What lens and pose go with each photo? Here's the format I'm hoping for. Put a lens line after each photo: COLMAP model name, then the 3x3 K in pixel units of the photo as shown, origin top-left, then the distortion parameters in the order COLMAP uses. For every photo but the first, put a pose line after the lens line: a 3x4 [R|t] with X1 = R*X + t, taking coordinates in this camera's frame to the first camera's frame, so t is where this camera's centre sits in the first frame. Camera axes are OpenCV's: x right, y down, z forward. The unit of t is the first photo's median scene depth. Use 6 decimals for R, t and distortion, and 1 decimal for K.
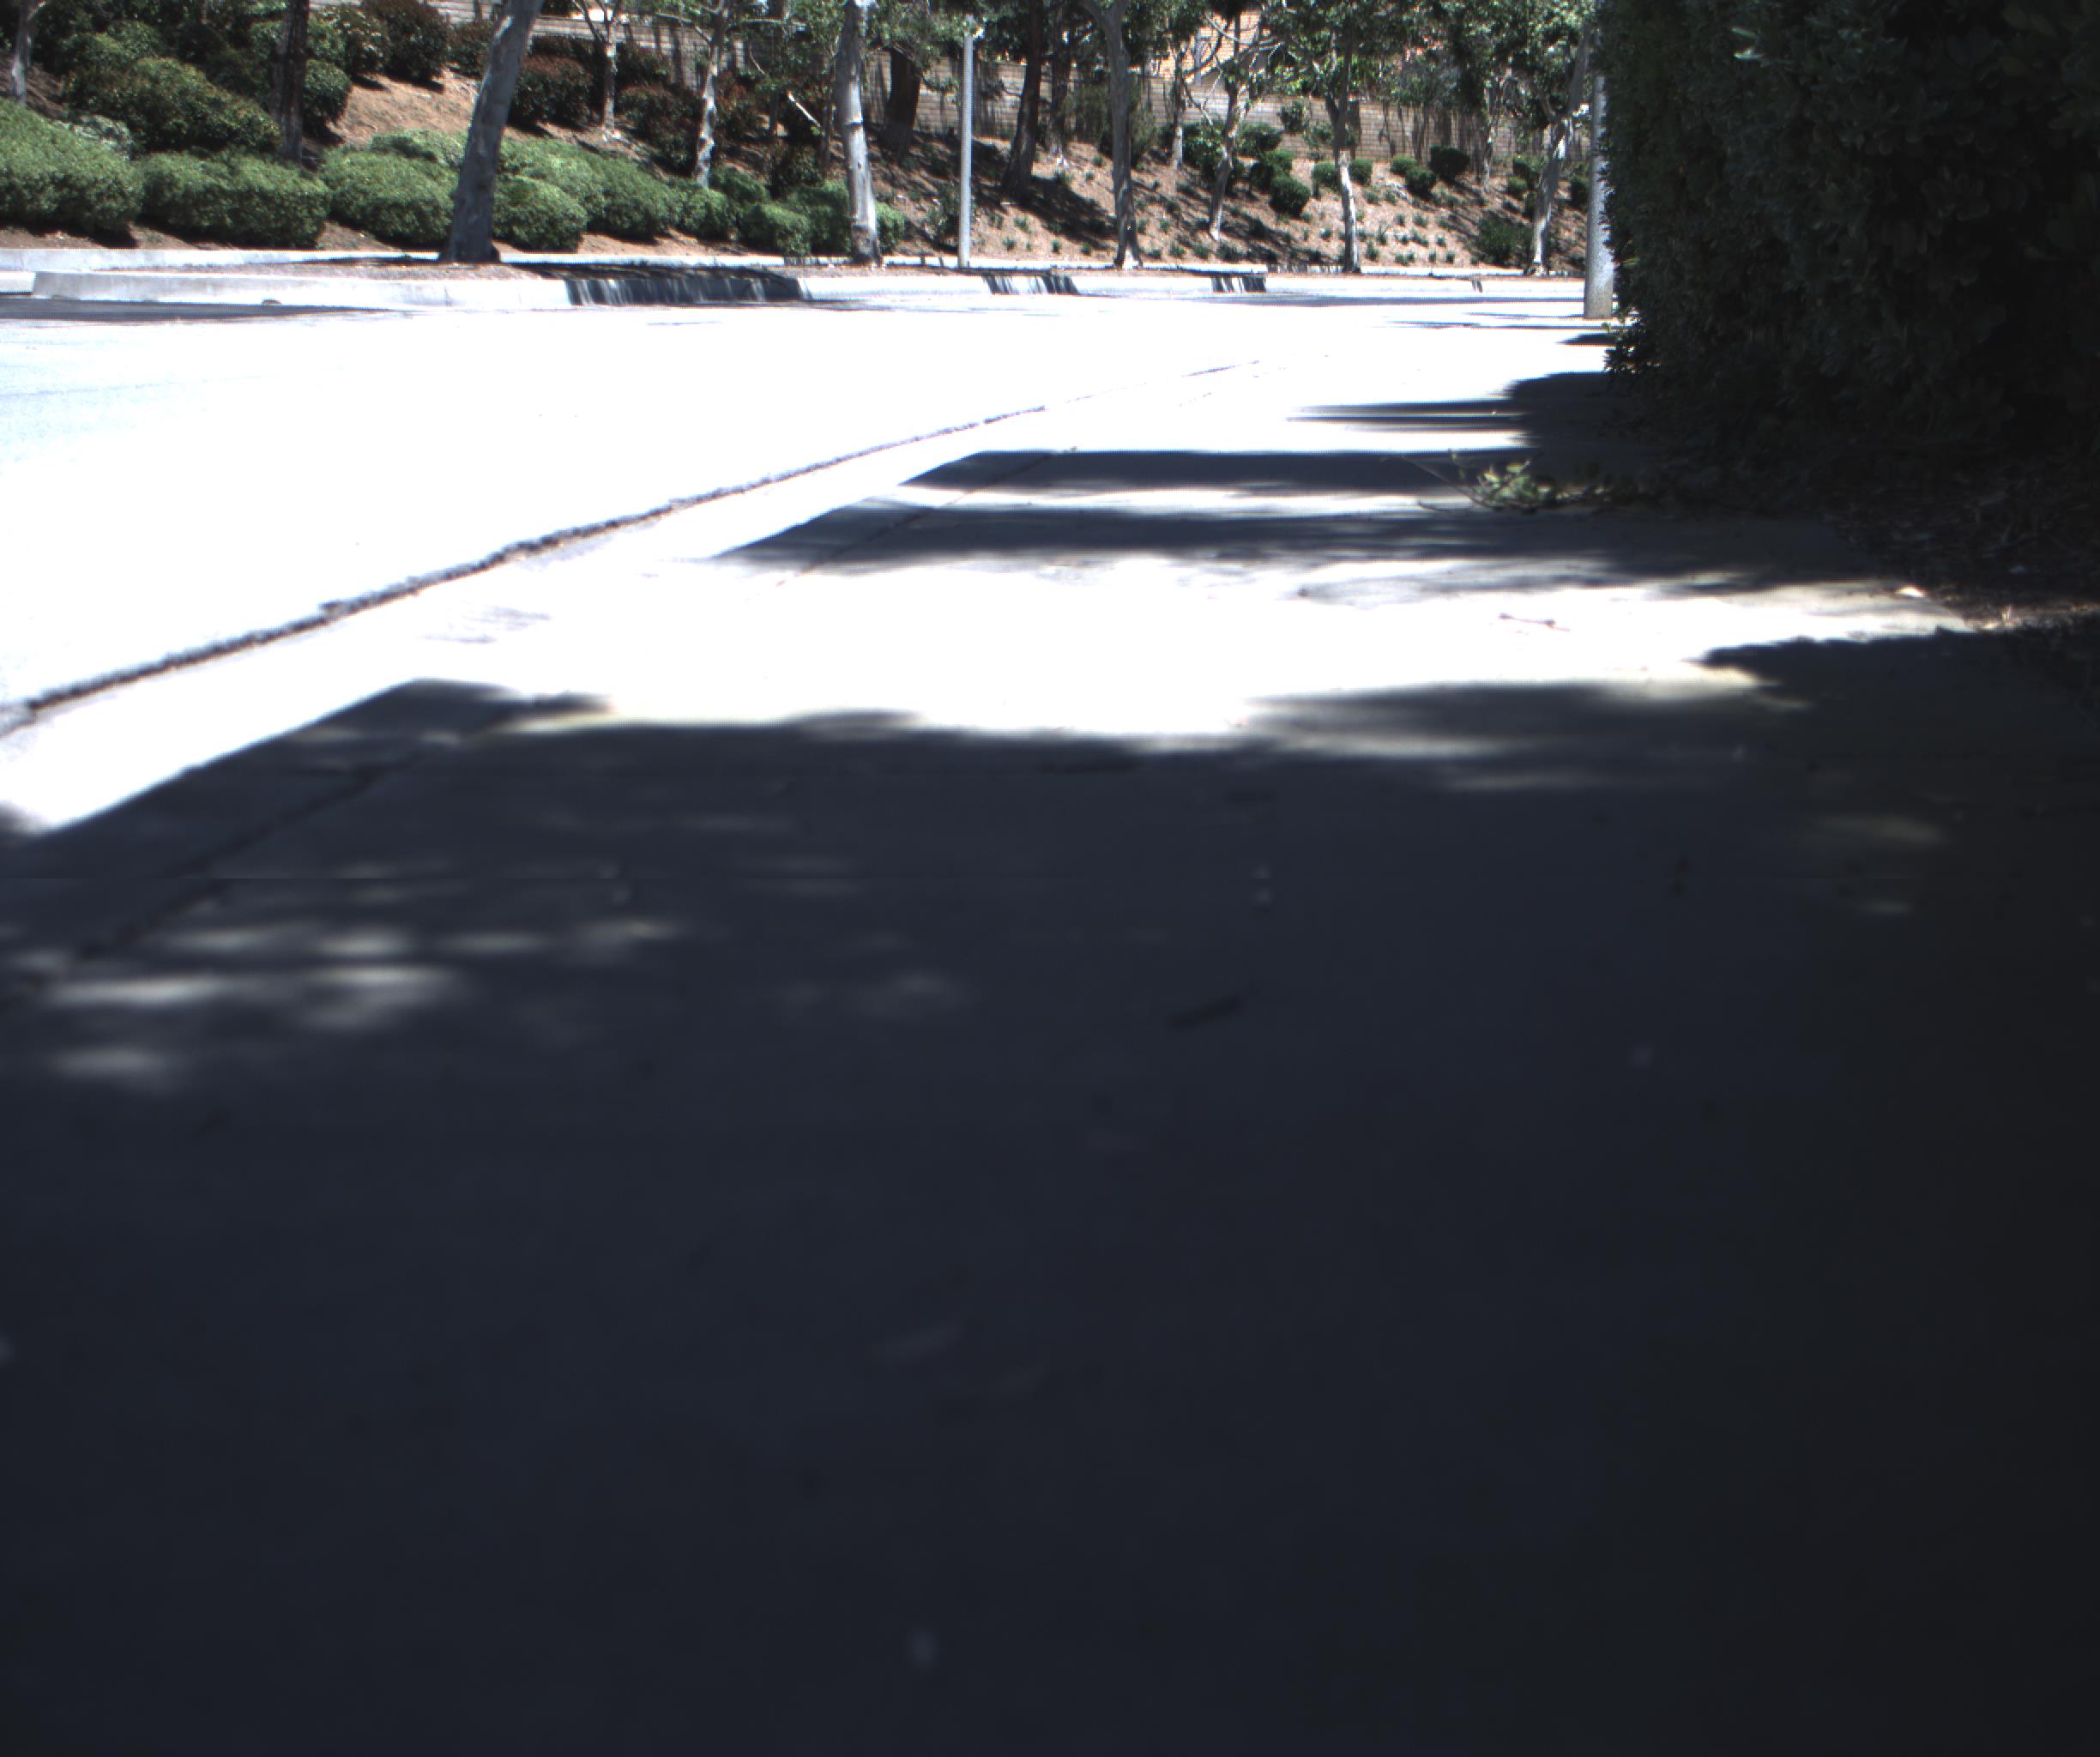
lens RADIAL K [[3945.1, 0, 1029.0], [0, 3945.1, 833.4], [0, 0, 1]] dist [-0.172759, 0.945999]
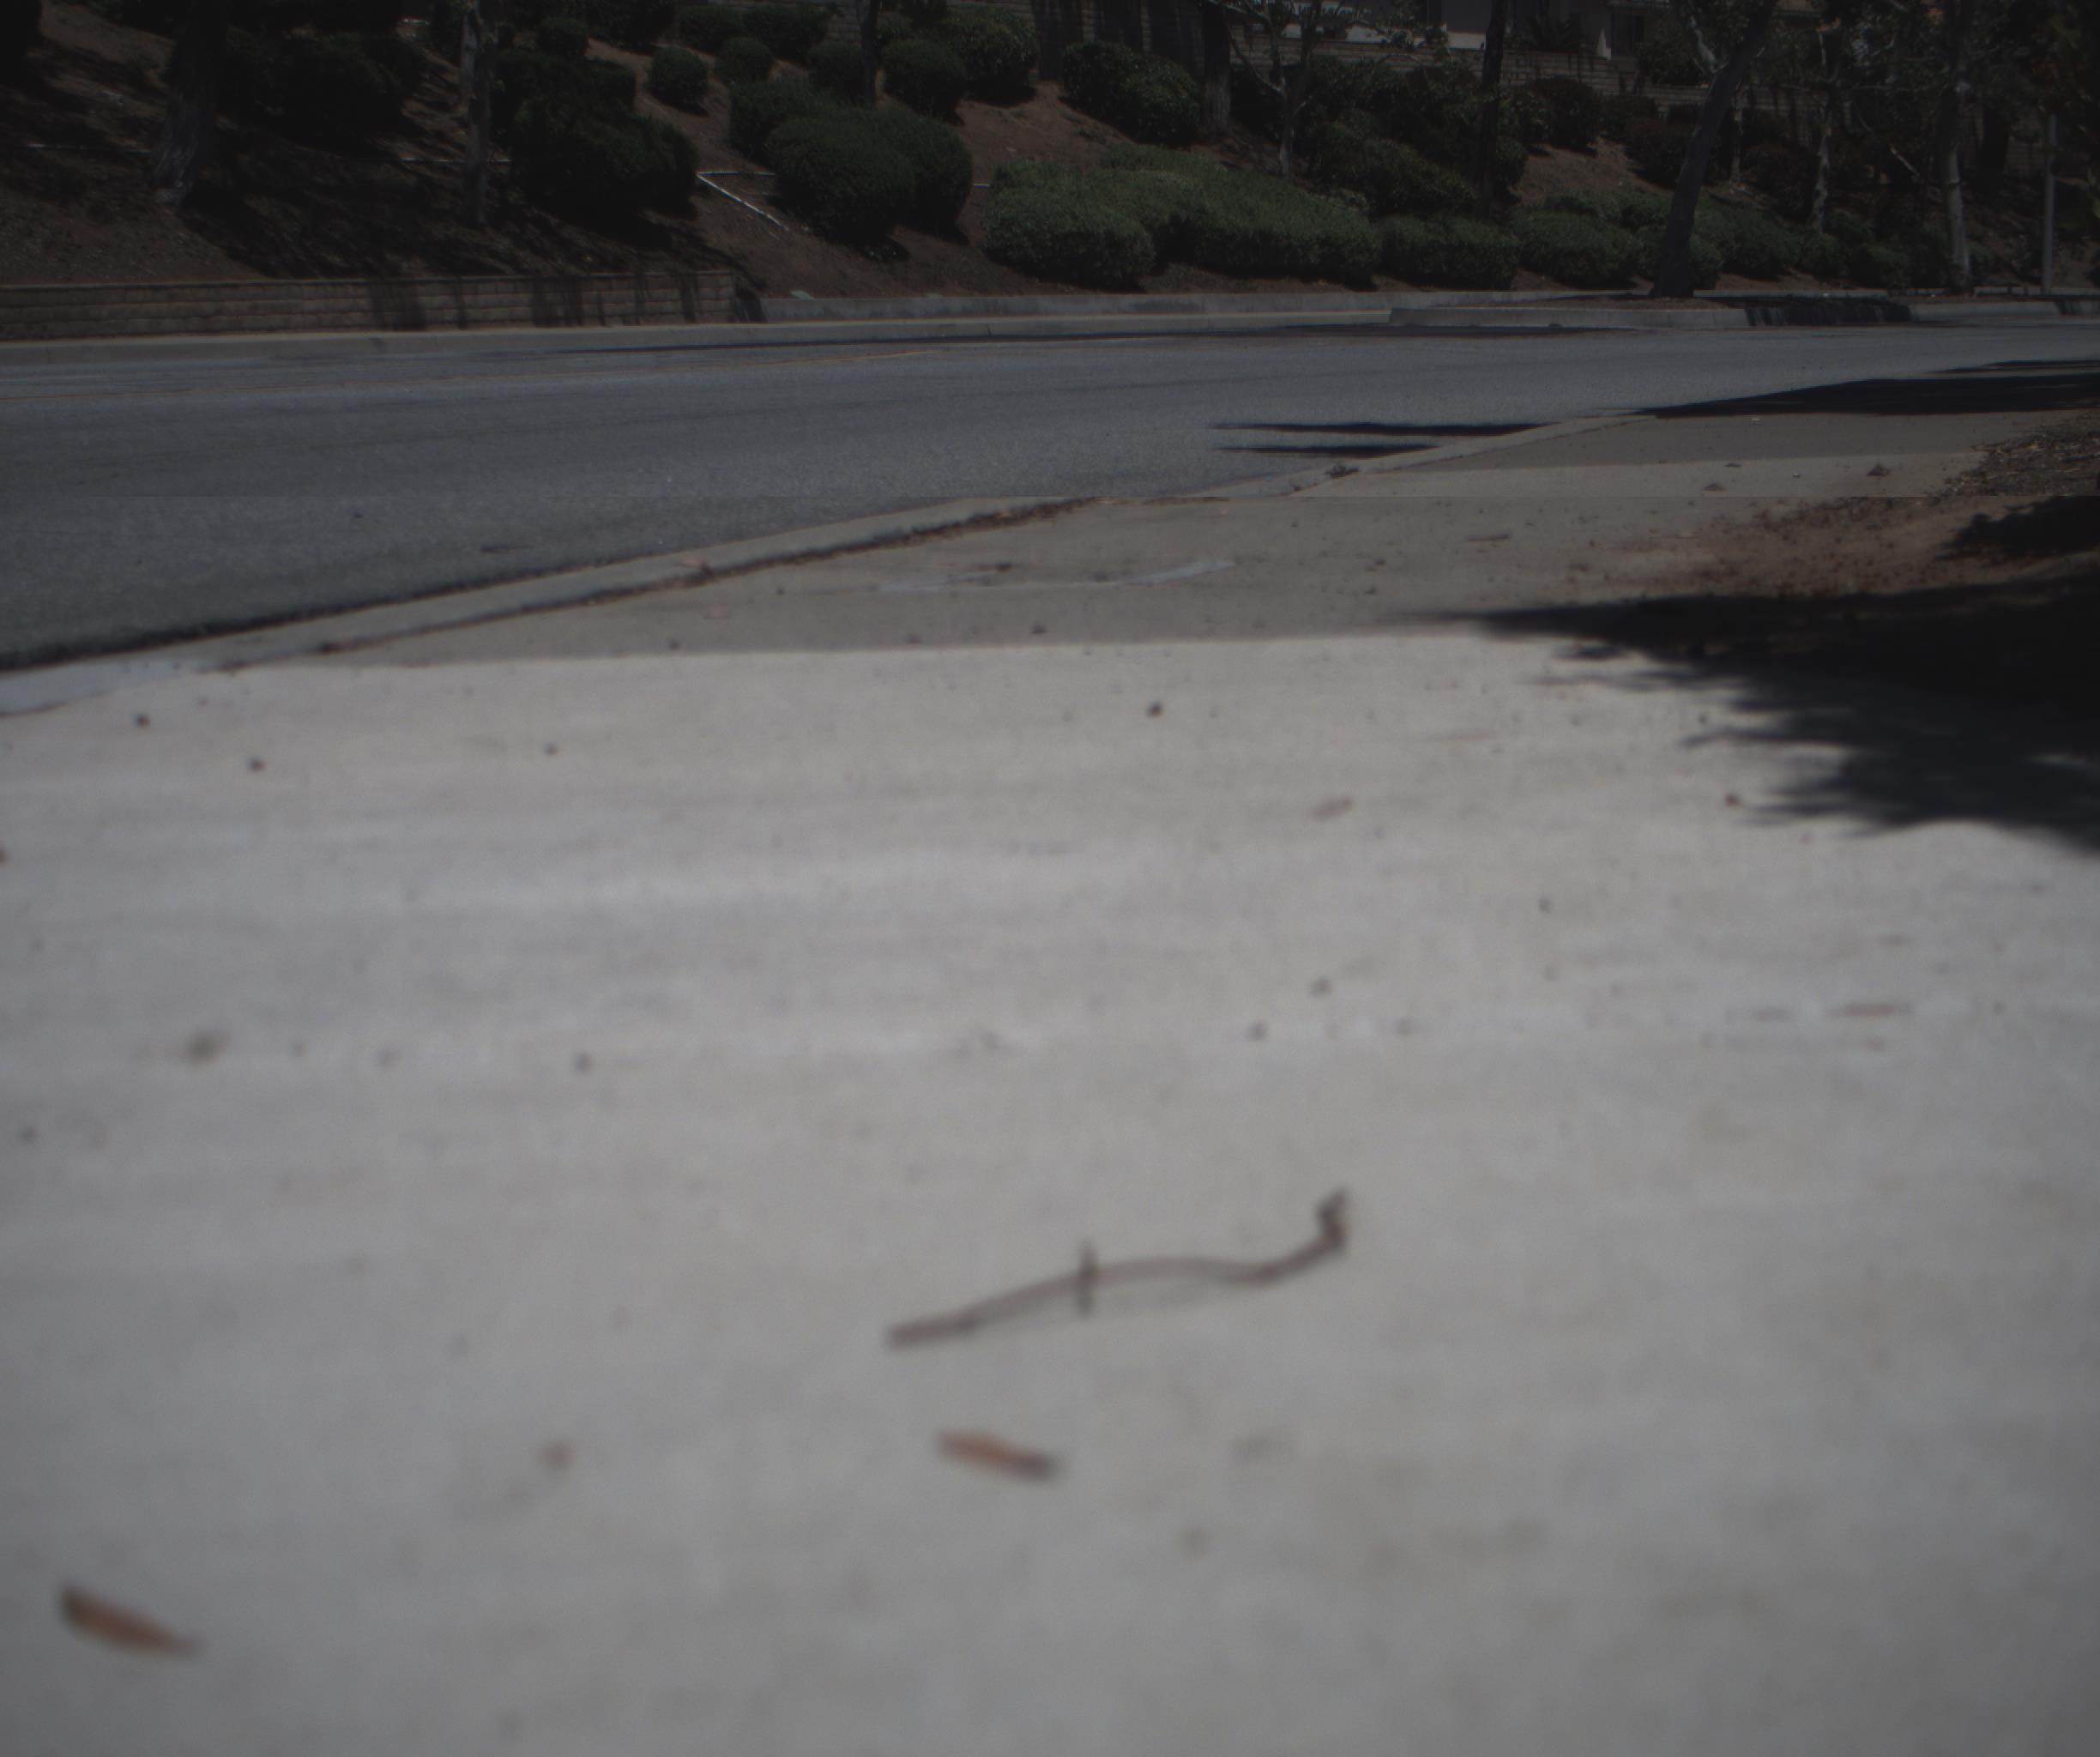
lens RADIAL K [[3945.1, 0, 1029.0], [0, 3945.1, 833.4], [0, 0, 1]] dist [-0.172759, 0.945999]
pose [[0.963132, 0.013297, -0.268701, 0.006859], [-0.015878, 0.999846, -0.007434, 0.027761], [0.268561, 0.011426, 0.963195, -0.189220]]
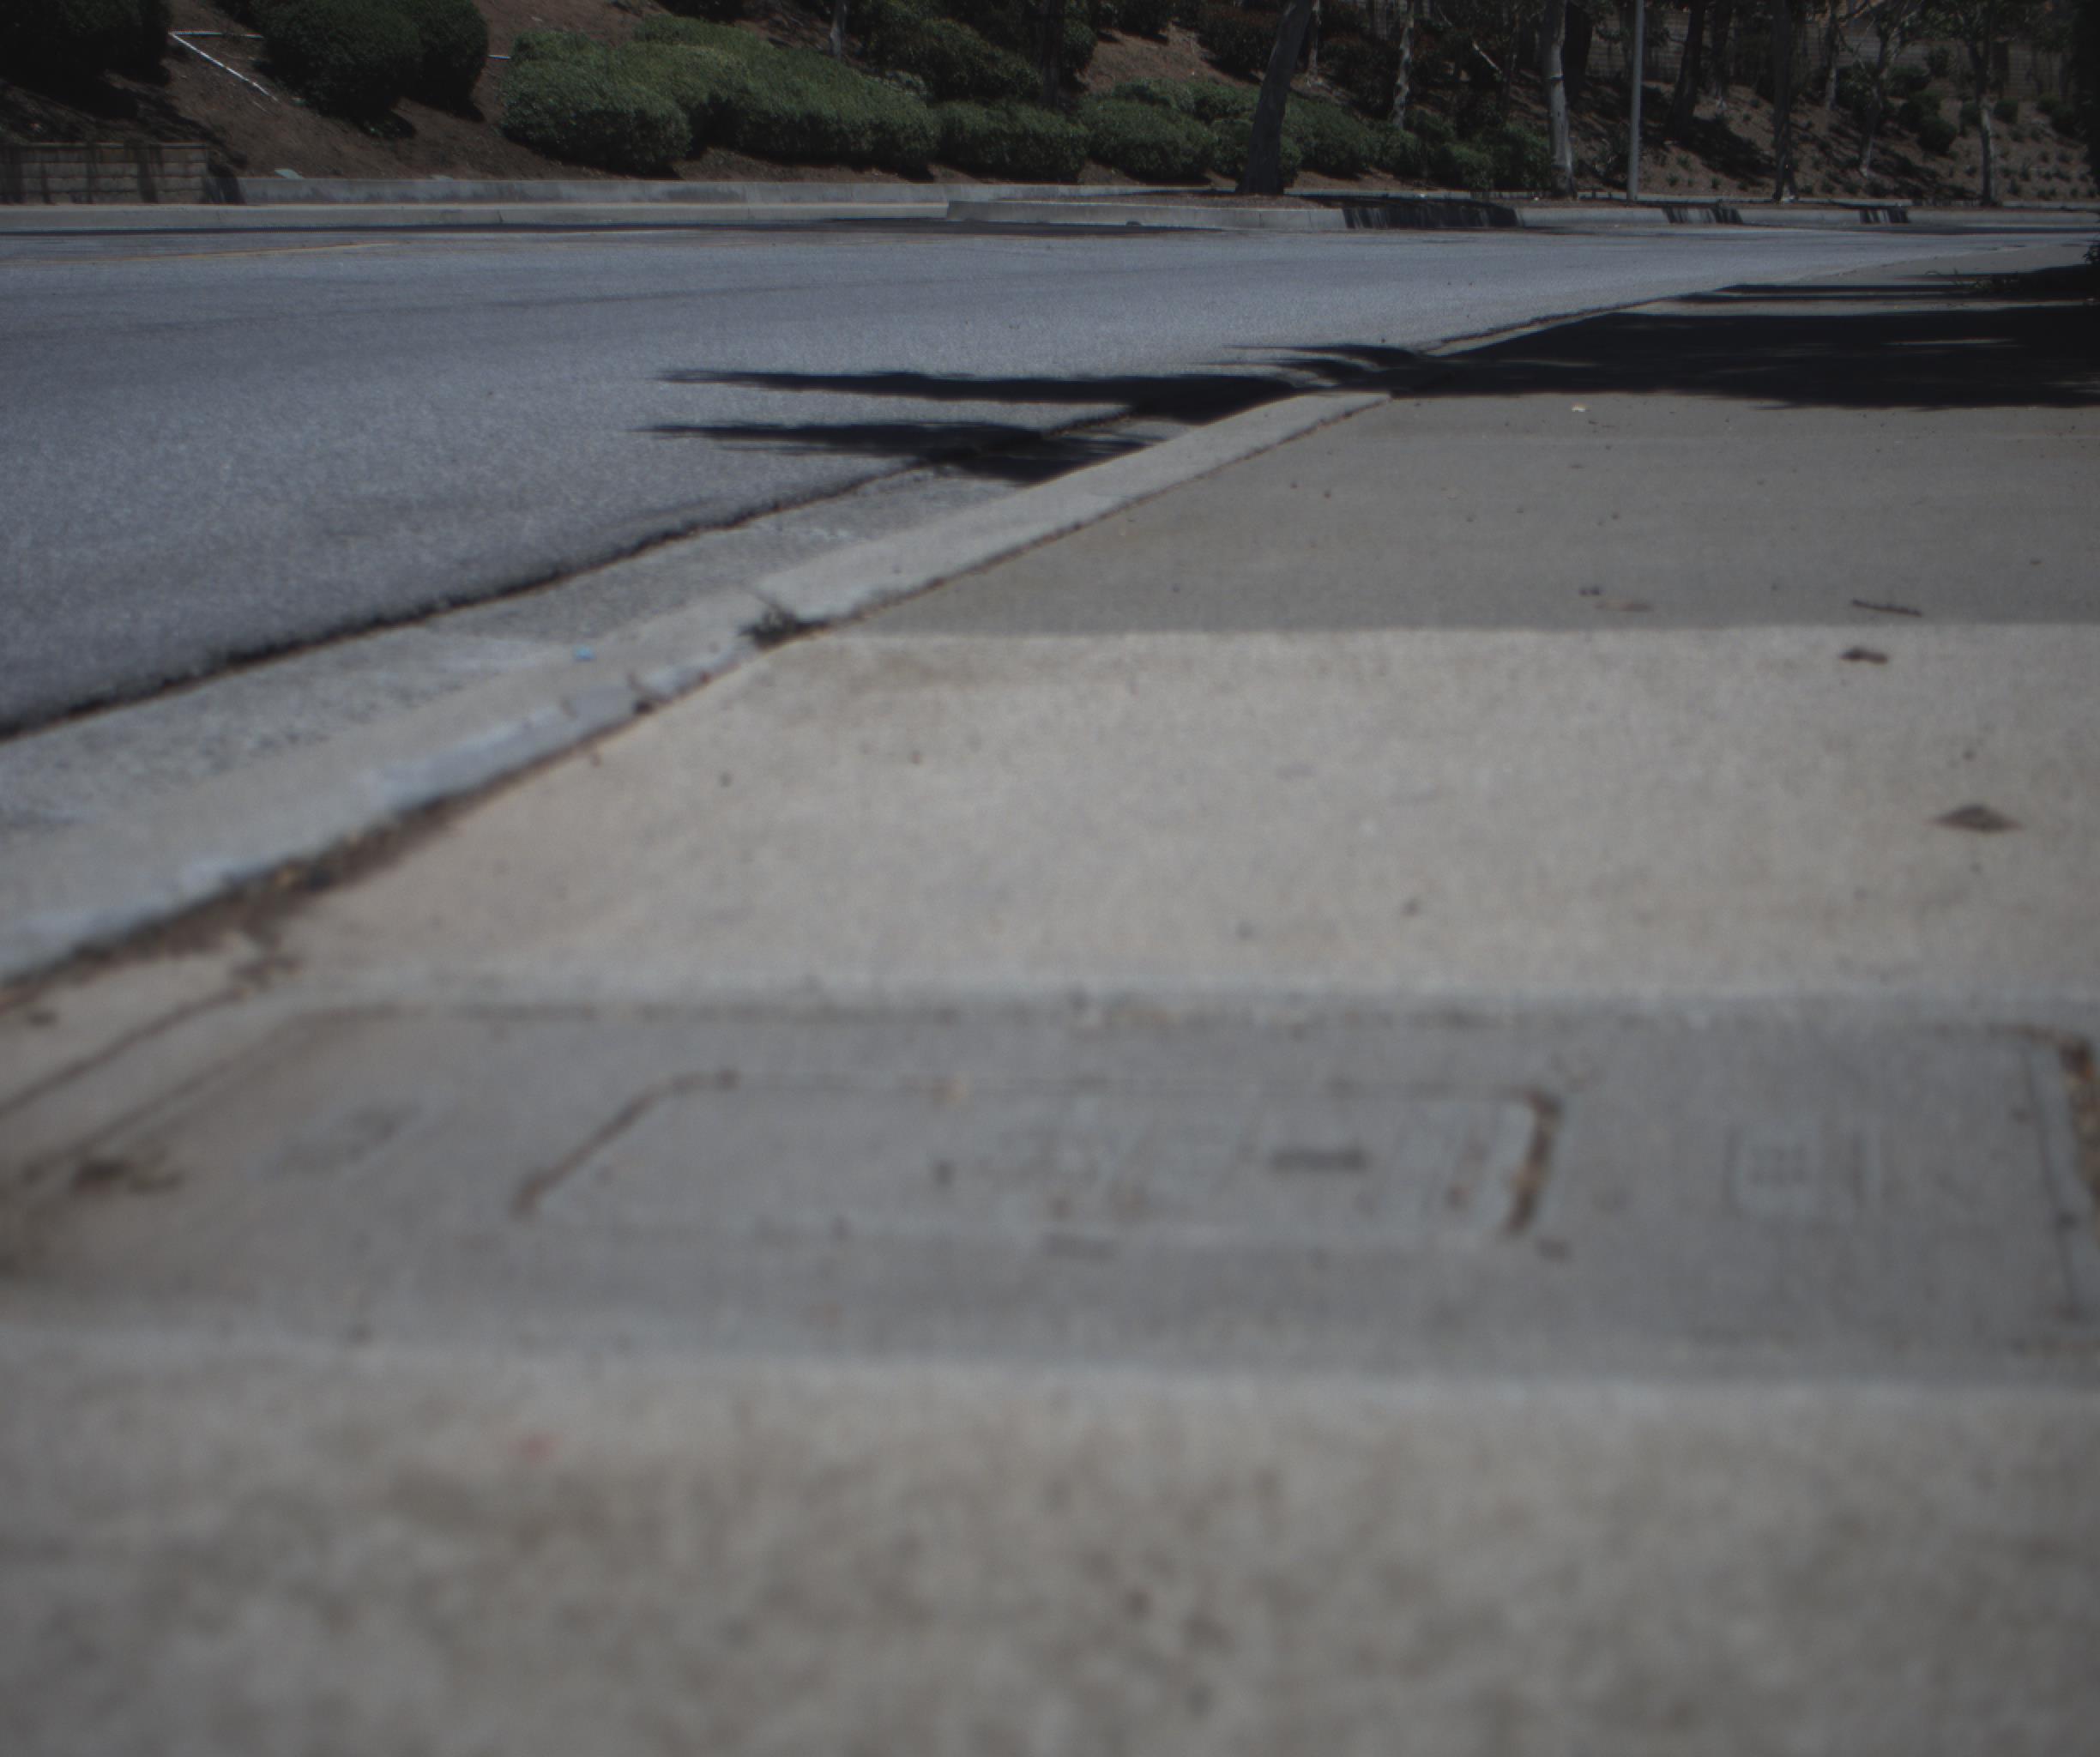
lens RADIAL K [[3945.1, 0, 1029.0], [0, 3945.1, 833.4], [0, 0, 1]] dist [-0.172759, 0.945999]
pose [[0.987096, 0.023840, -0.158348, -0.005369], [-0.021269, 0.999613, 0.017913, 0.017929], [0.158714, -0.014314, 0.987221, -0.120852]]
